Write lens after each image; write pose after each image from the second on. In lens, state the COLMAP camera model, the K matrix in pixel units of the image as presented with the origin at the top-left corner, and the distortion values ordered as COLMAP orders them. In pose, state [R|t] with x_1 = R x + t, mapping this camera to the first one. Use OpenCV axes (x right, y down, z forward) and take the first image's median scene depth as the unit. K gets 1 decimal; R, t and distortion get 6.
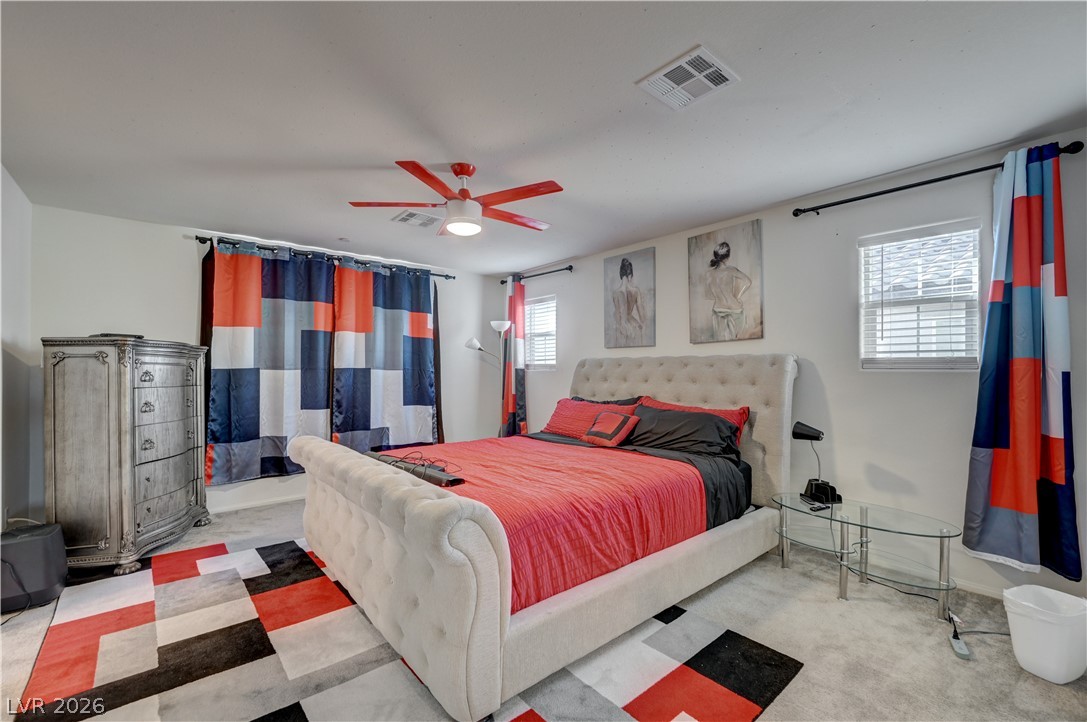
lens RADIAL K [[465.6, 0, 547.4], [0, 465.6, 368.6], [0, 0, 1]] dist [0.001927, 0.000324]
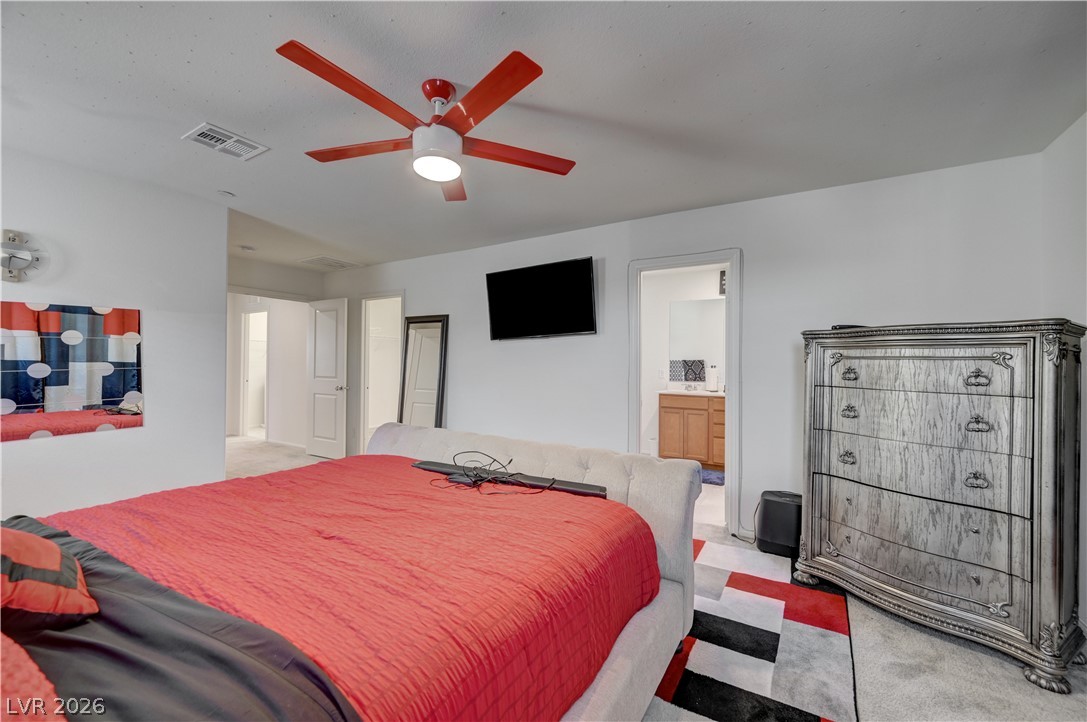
lens RADIAL K [[428.0, 0, 545.5], [0, 428.0, 366.3], [0, 0, 1]] dist [0.000314, 0.000086]
pose [[-0.953358, -0.018782, -0.301258, -0.086314], [-0.018807, 0.999819, -0.002818, 0.010491], [0.301256, 0.002980, -0.953538, 1.051089]]
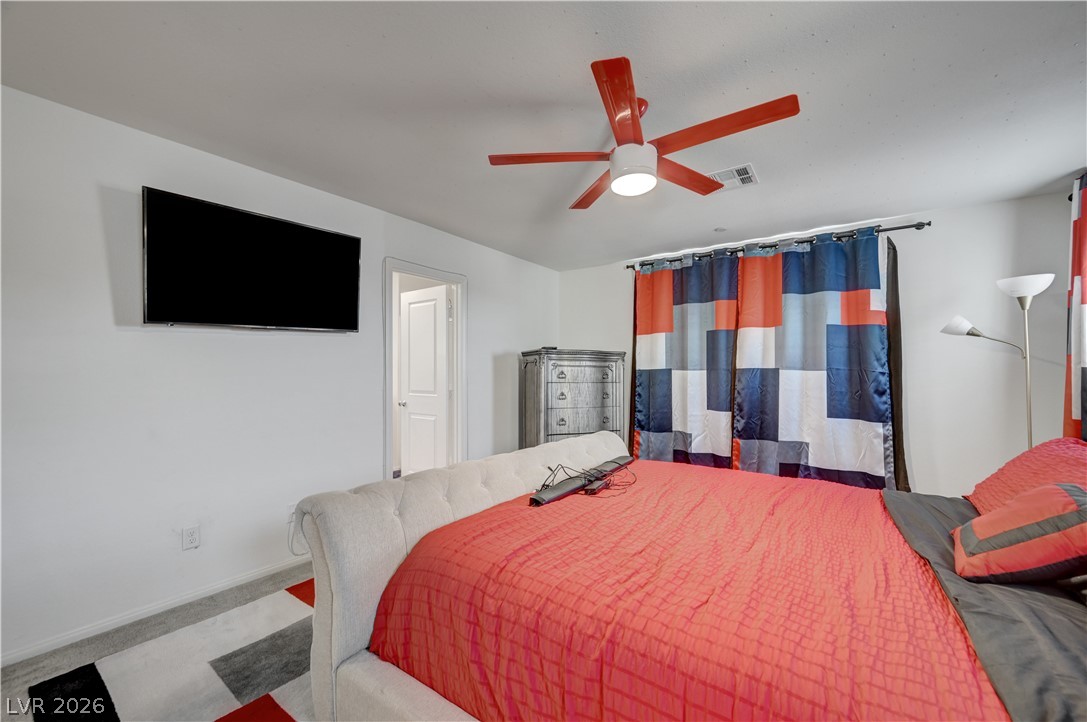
lens RADIAL K [[428.0, 0, 545.5], [0, 428.0, 366.3], [0, 0, 1]] dist [0.000314, 0.000086]
pose [[0.236124, -0.009156, -0.971680, 0.284966], [0.003216, 0.999957, -0.008641, 0.000936], [0.971718, -0.001085, 0.236143, 0.431459]]
